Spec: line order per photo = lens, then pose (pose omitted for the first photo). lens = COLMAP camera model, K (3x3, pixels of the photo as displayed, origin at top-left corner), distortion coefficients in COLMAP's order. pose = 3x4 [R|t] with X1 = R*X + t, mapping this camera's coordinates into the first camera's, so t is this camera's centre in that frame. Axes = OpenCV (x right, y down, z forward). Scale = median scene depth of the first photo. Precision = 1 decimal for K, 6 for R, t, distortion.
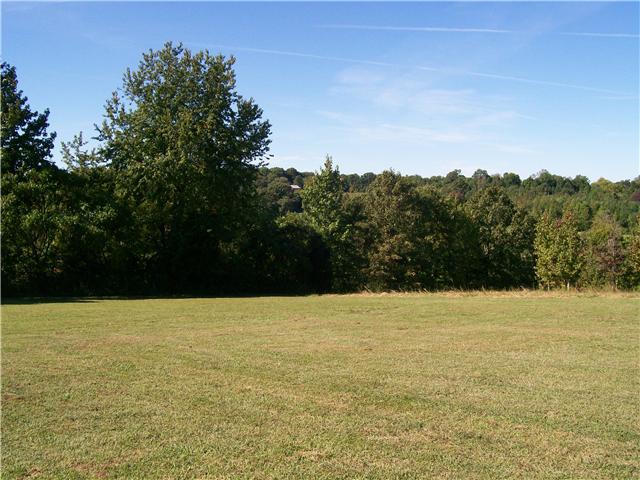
lens RADIAL K [[741.5, 0, 320.0], [0, 741.5, 240.0], [0, 0, 1]] dist [-0.320690, 0.617595]
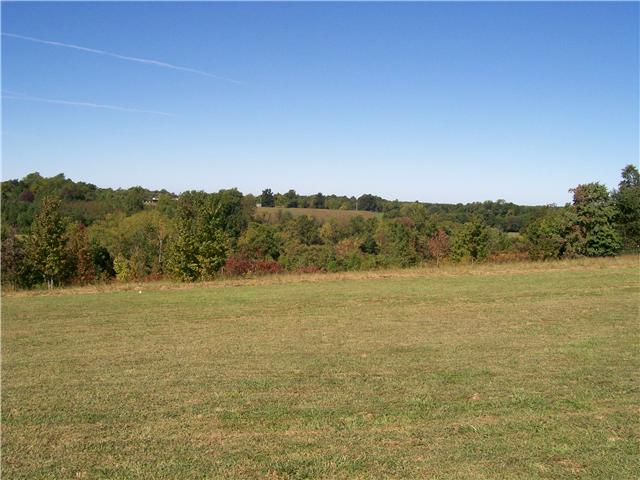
lens RADIAL K [[741.5, 0, 320.0], [0, 741.5, 240.0], [0, 0, 1]] dist [-0.320690, 0.617595]
pose [[0.674411, -0.002916, 0.738350, -0.116485], [0.002316, 0.999996, 0.001834, -0.000064], [-0.738352, 0.000473, 0.674415, -0.000348]]
